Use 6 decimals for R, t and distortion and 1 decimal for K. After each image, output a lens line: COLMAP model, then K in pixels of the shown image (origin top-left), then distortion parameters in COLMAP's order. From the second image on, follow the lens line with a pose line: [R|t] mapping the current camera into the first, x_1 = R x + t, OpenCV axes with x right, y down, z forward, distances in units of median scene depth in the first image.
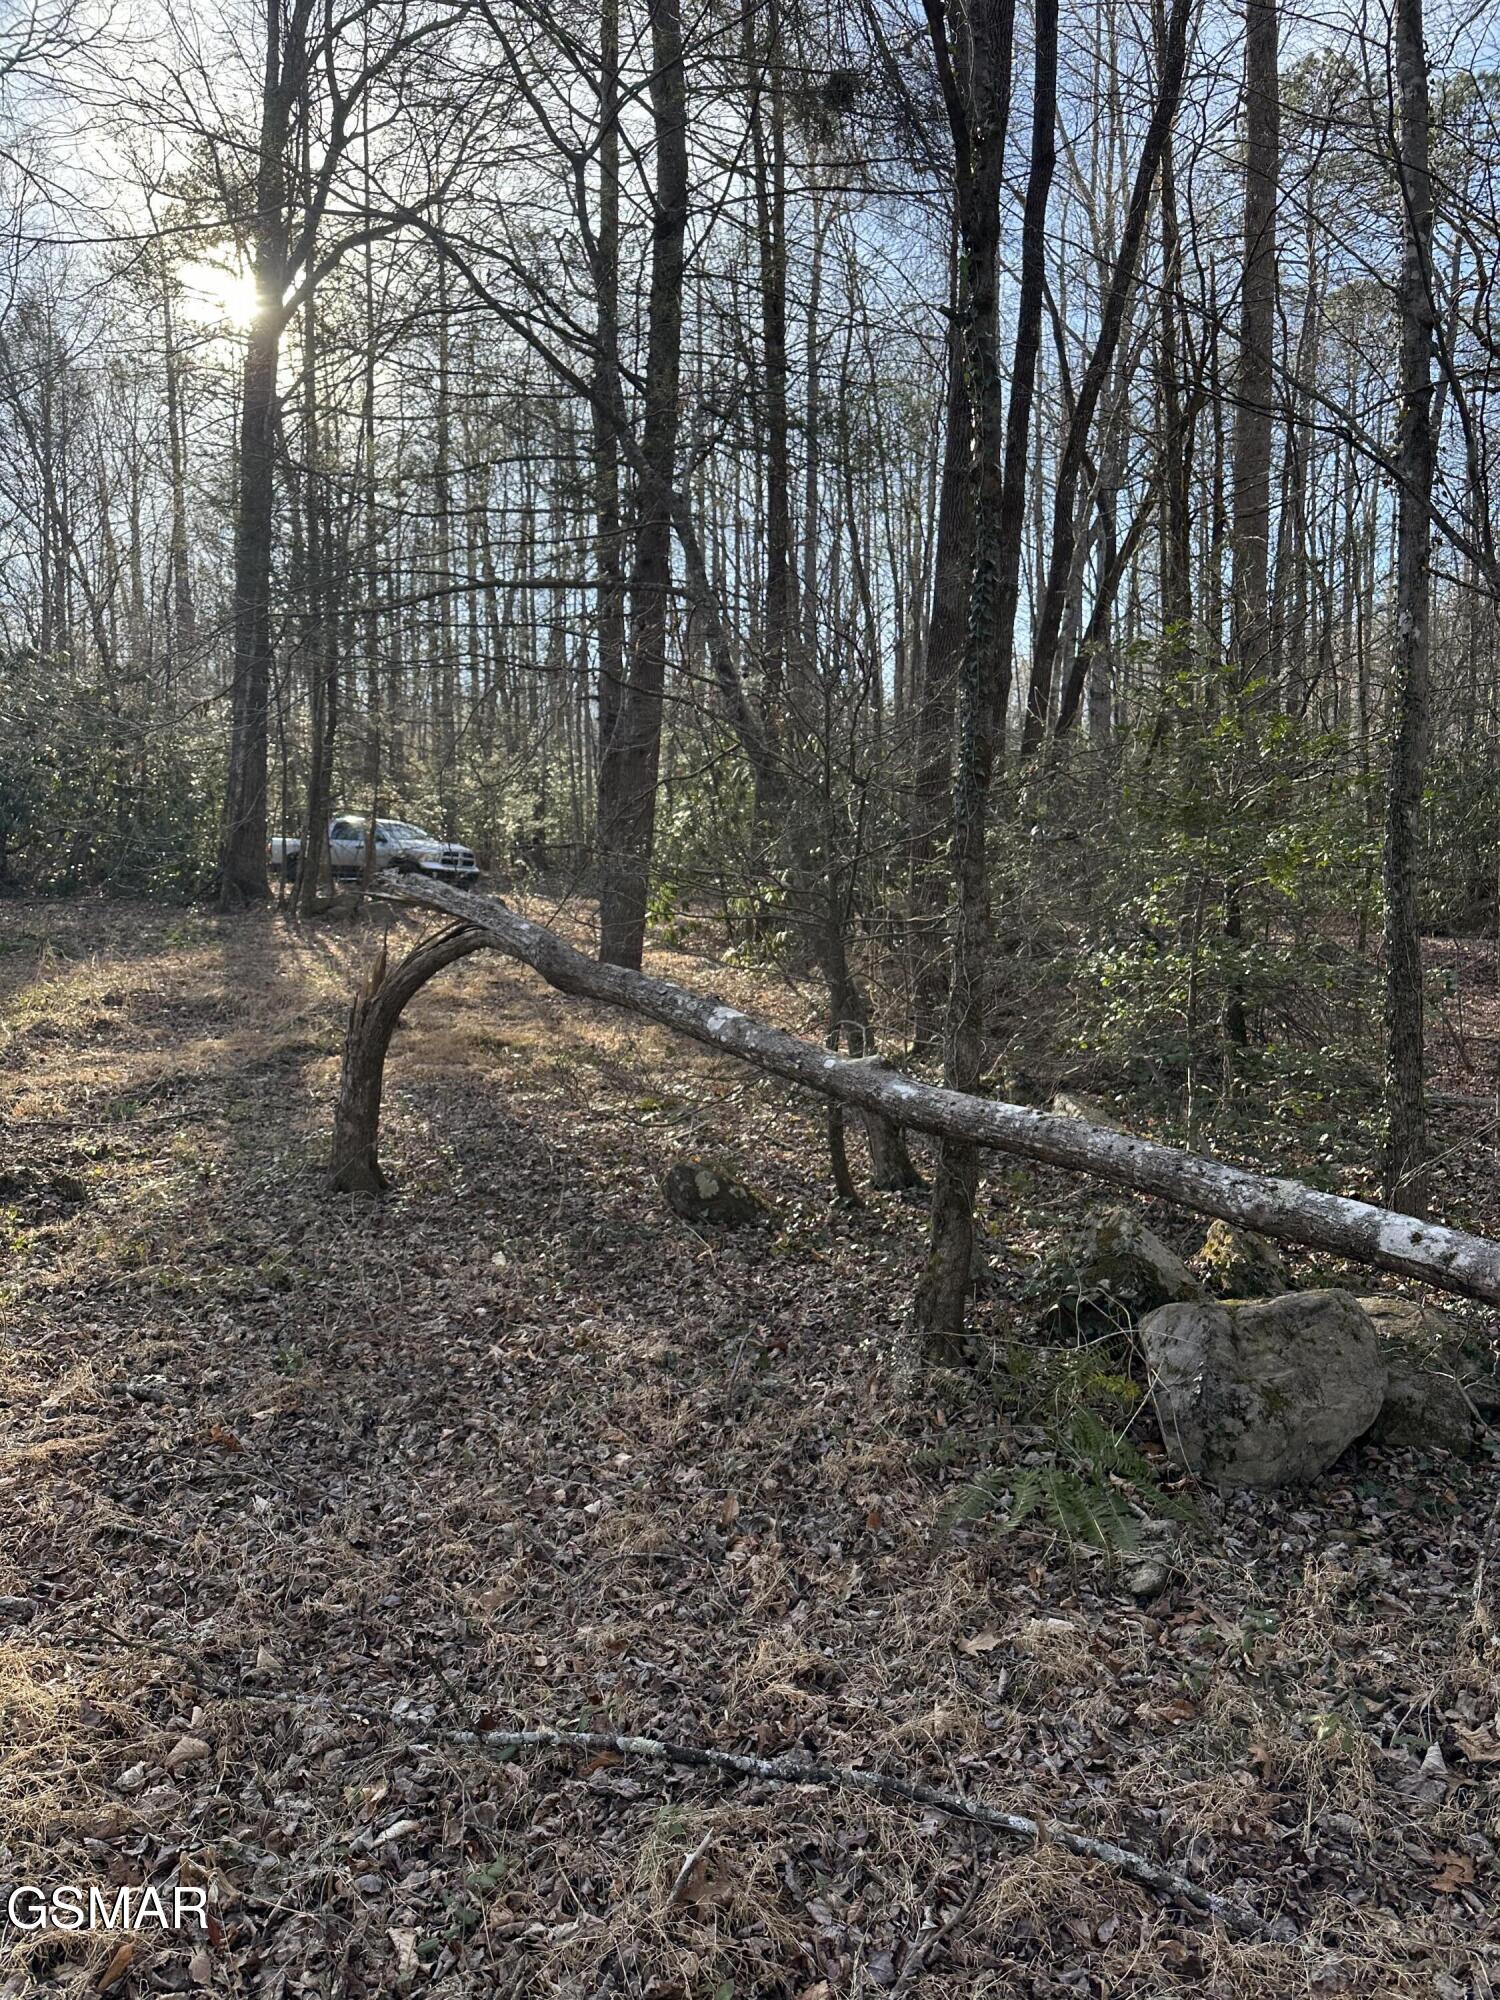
lens RADIAL K [[1412.5, 0, 763.0], [0, 1412.5, 1006.5], [0, 0, 1]] dist [0.042173, -0.023463]
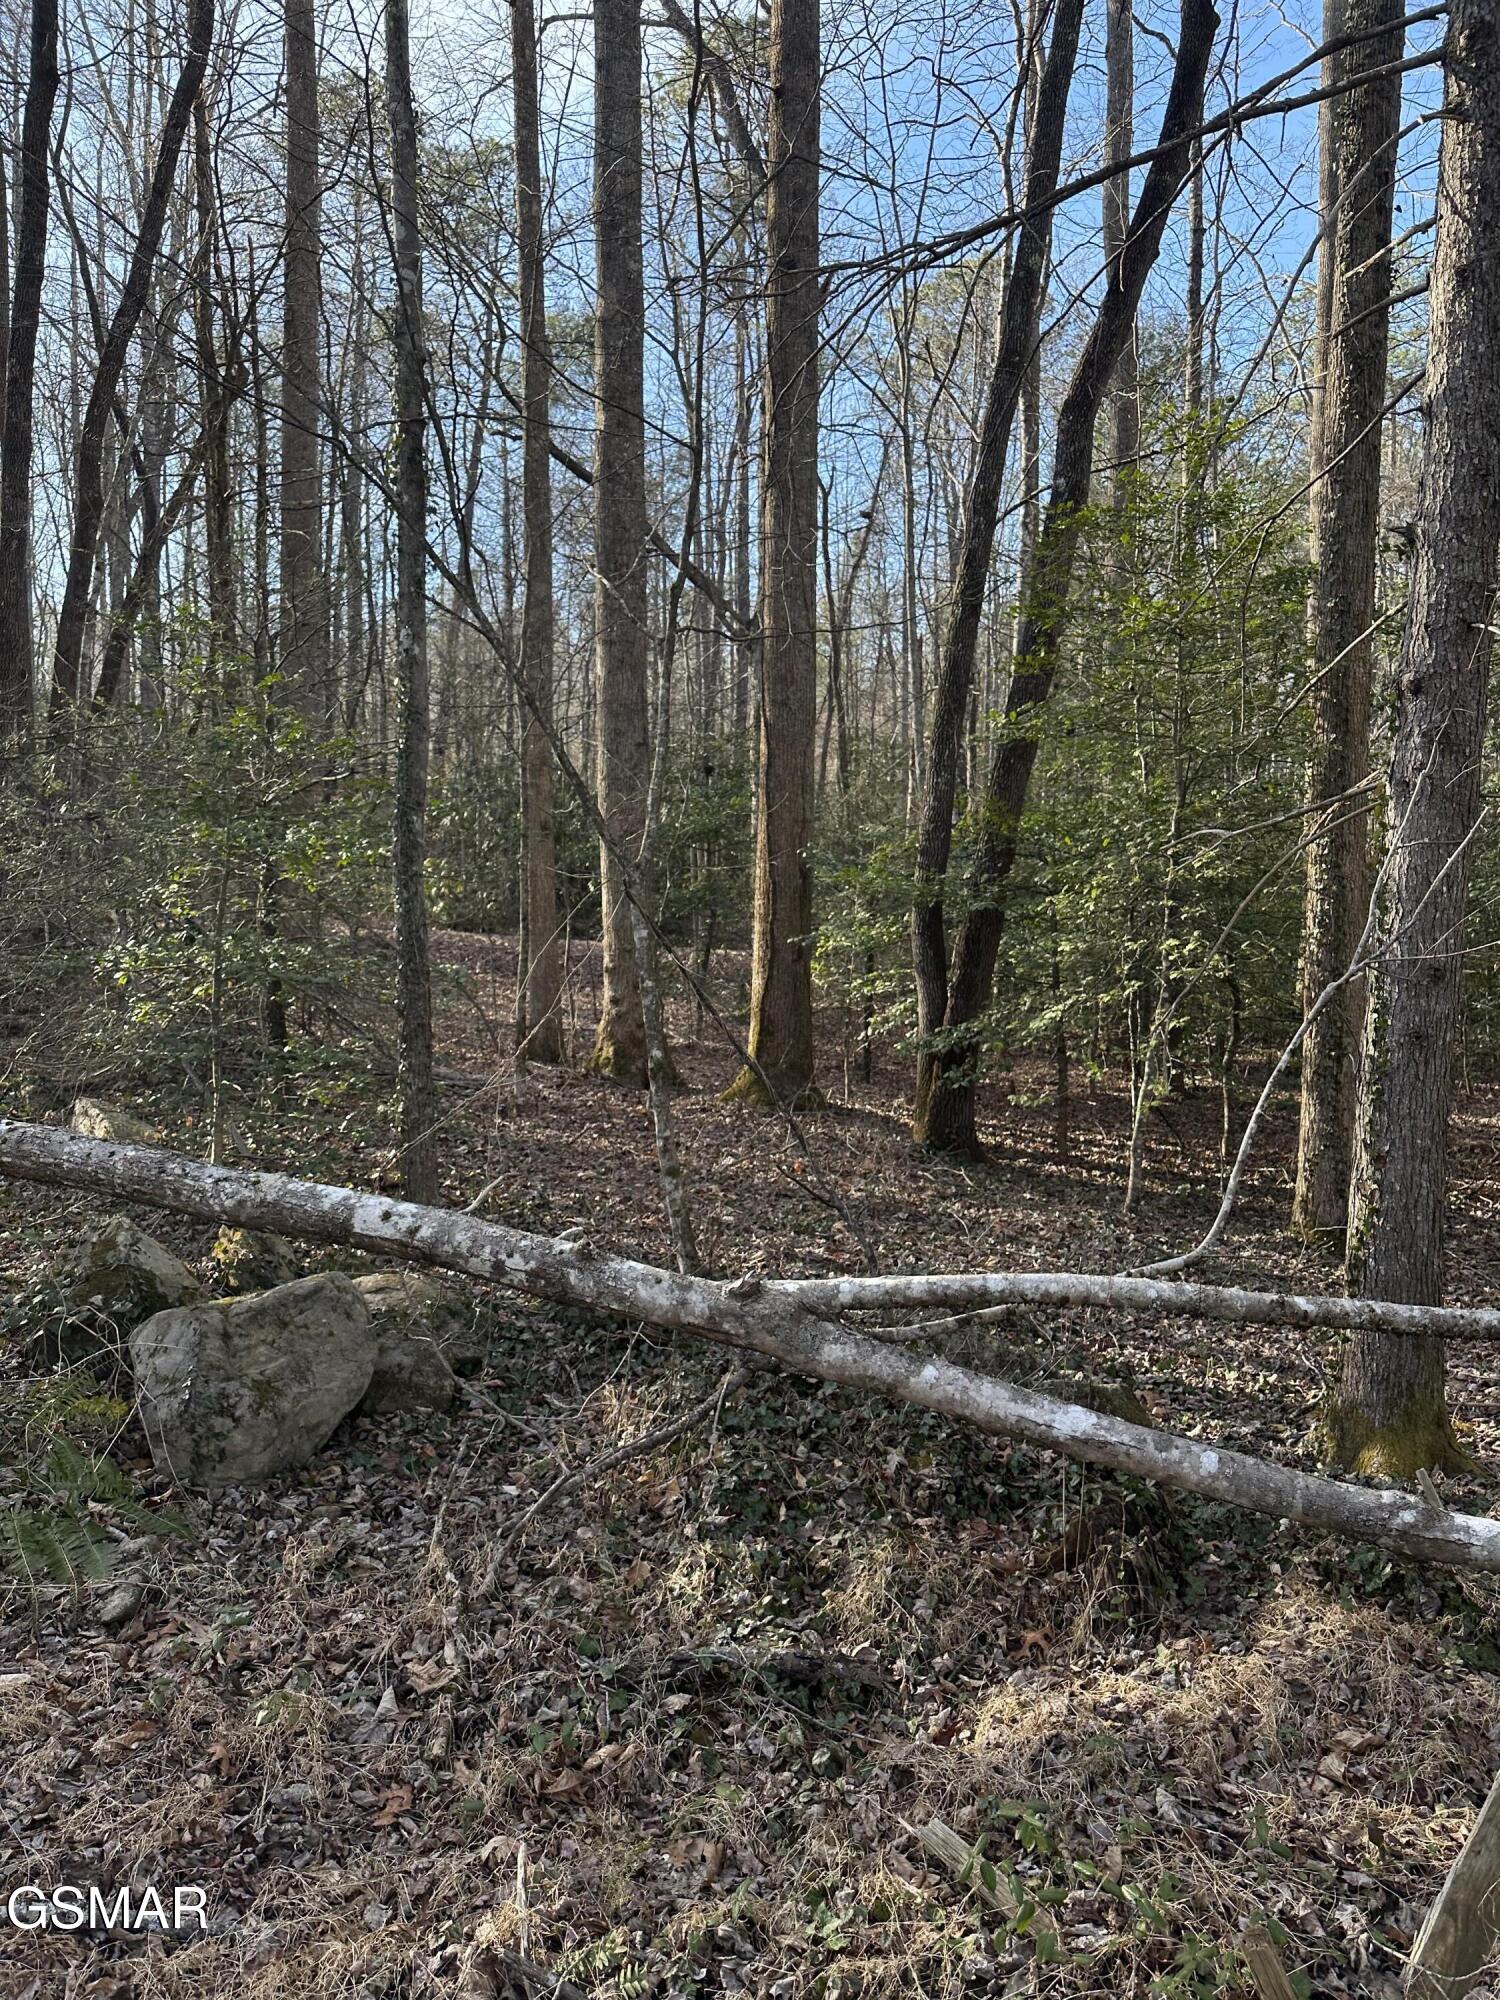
lens RADIAL K [[1412.5, 0, 763.0], [0, 1412.5, 1006.5], [0, 0, 1]] dist [0.042173, -0.023463]
pose [[0.837070, -0.026663, 0.546446, 0.118461], [0.022251, 0.999644, 0.014692, -0.003186], [-0.546643, -0.000139, 0.837366, -0.039349]]
